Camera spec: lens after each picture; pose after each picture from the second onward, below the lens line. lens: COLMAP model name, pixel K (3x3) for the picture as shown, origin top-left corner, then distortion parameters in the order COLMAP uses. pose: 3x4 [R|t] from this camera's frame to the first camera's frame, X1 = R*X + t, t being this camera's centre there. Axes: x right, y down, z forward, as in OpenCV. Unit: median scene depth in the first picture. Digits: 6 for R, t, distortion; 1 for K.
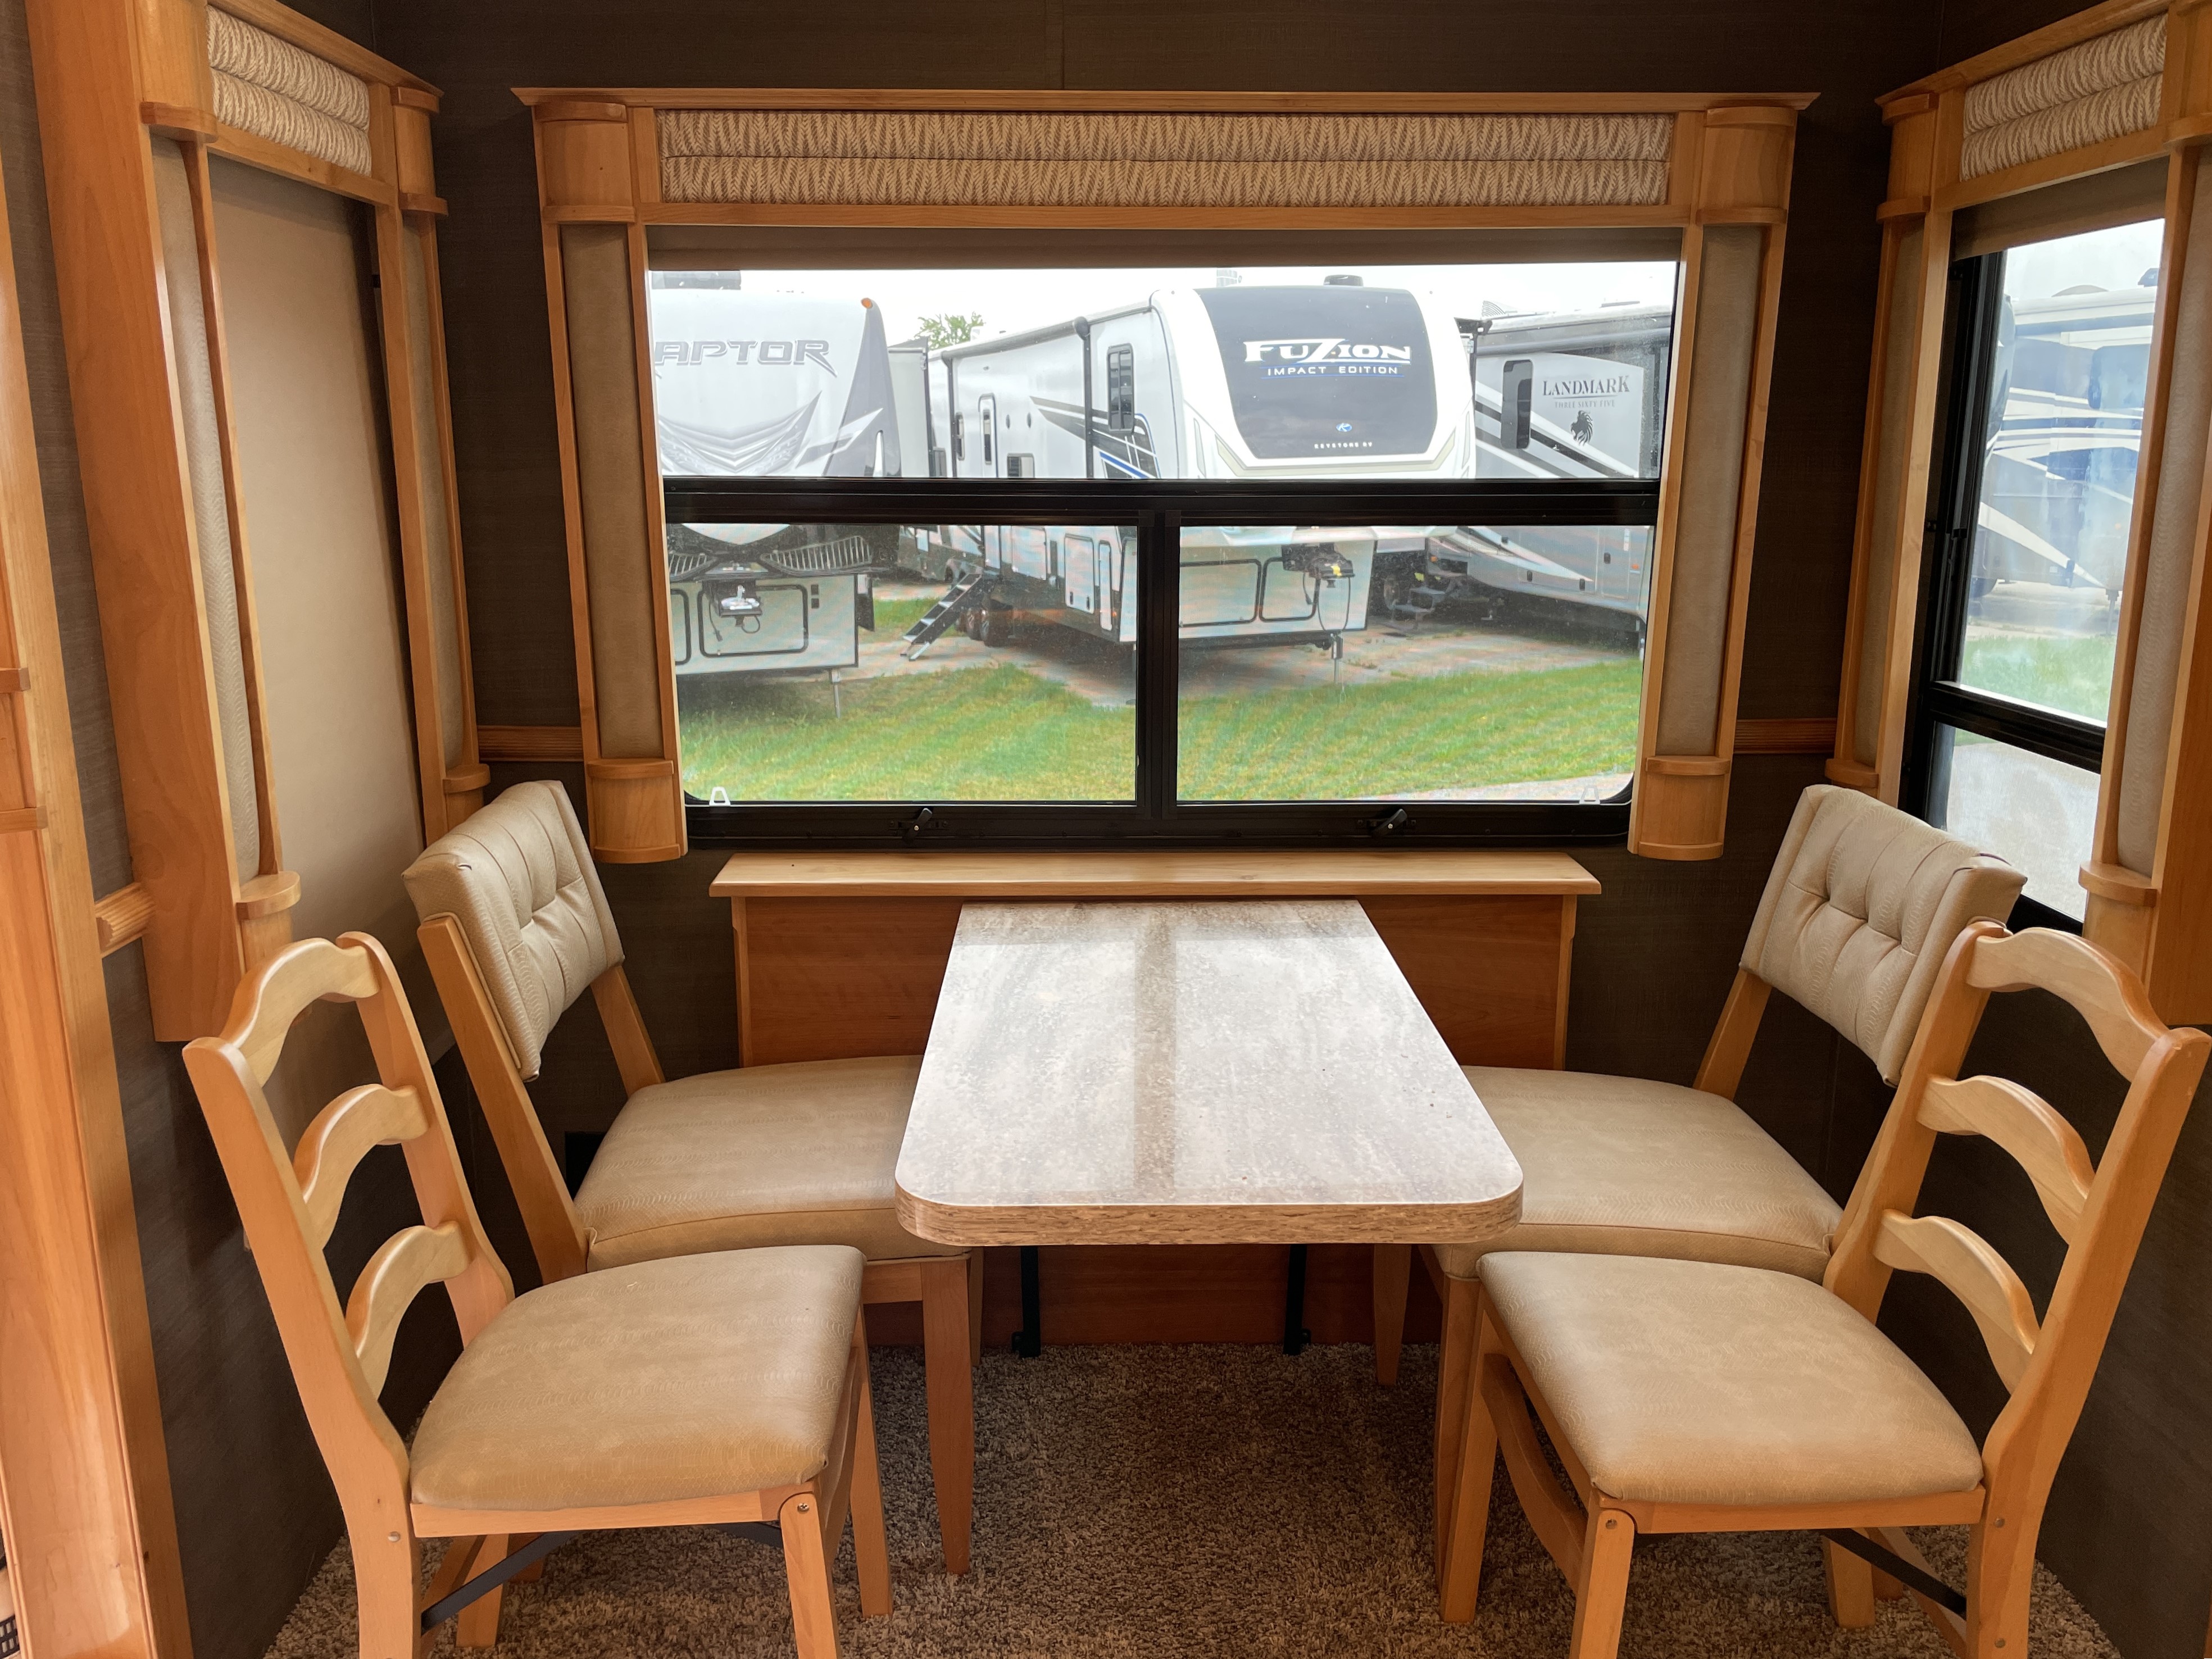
lens RADIAL K [[1698.3, 0, 1110.0], [0, 1698.3, 813.6], [0, 0, 1]] dist [0.081050, -0.108484]
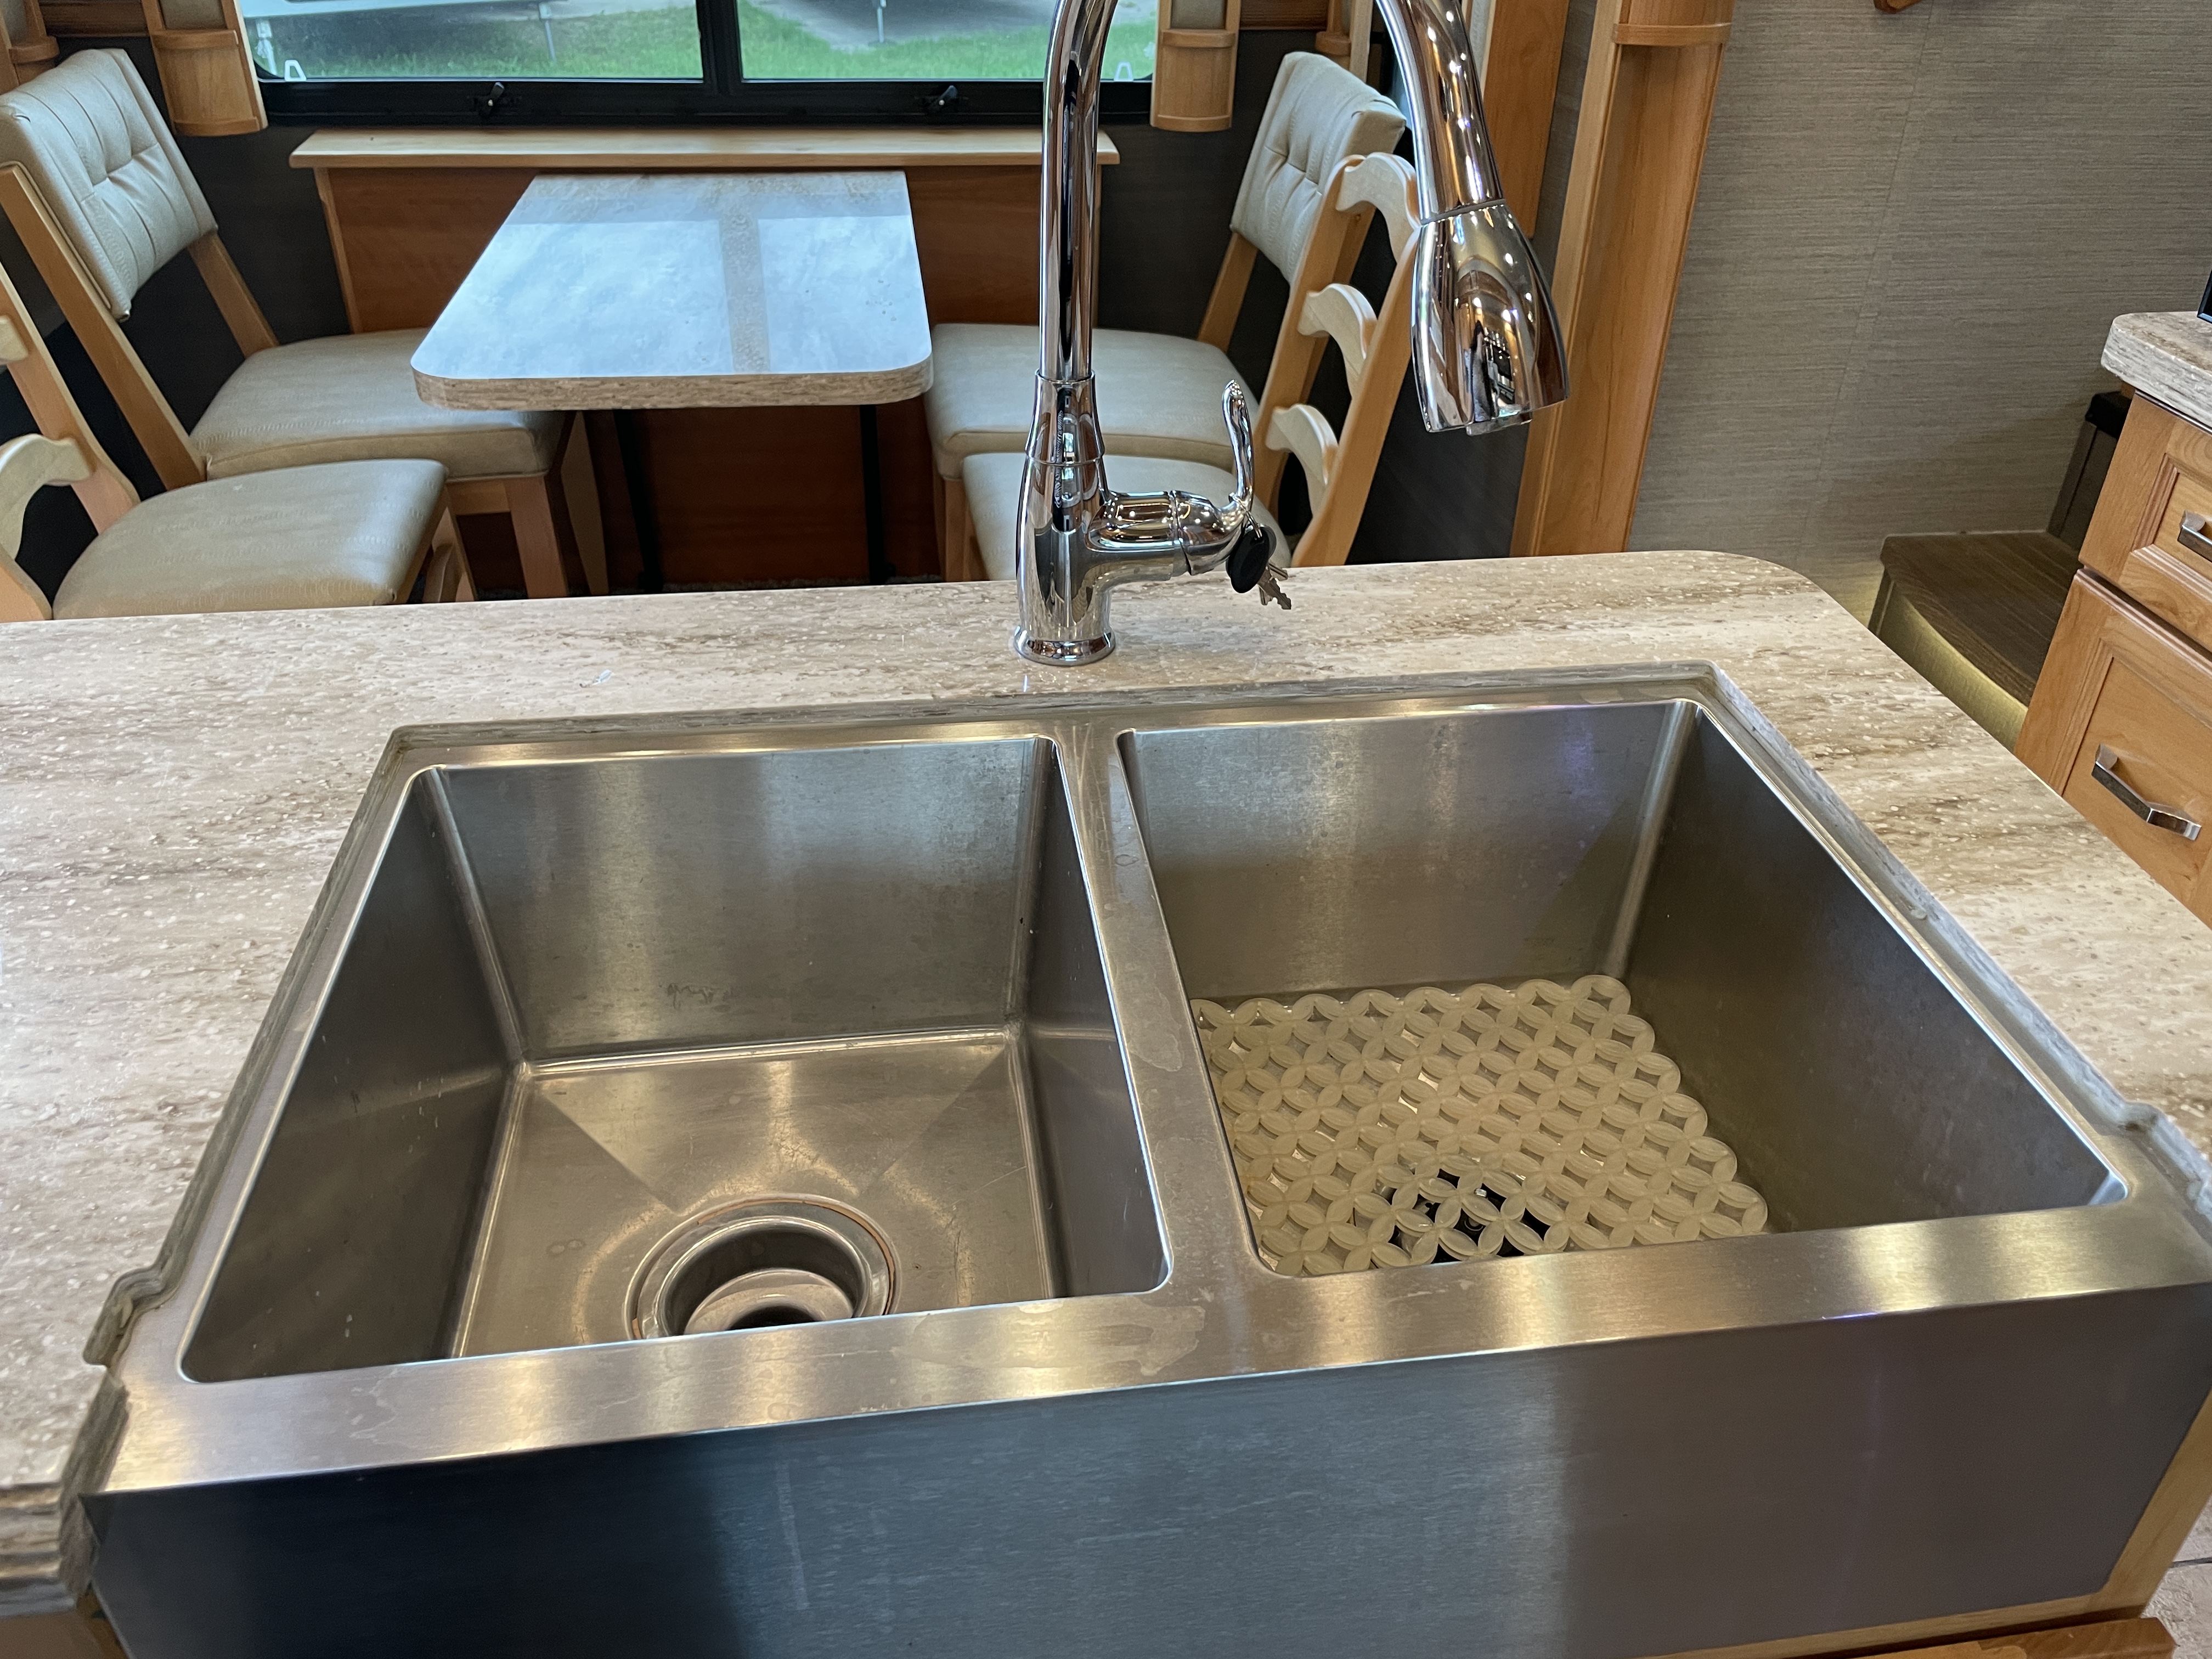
lens RADIAL K [[1675.7, 0, 1104.2], [0, 1675.7, 809.7], [0, 0, 1]] dist [0.087235, -0.128168]
pose [[0.994187, -0.043578, 0.098451, 0.162641], [0.007388, 0.939882, 0.341418, 0.072639], [-0.107411, -0.338706, 0.934741, -0.204727]]
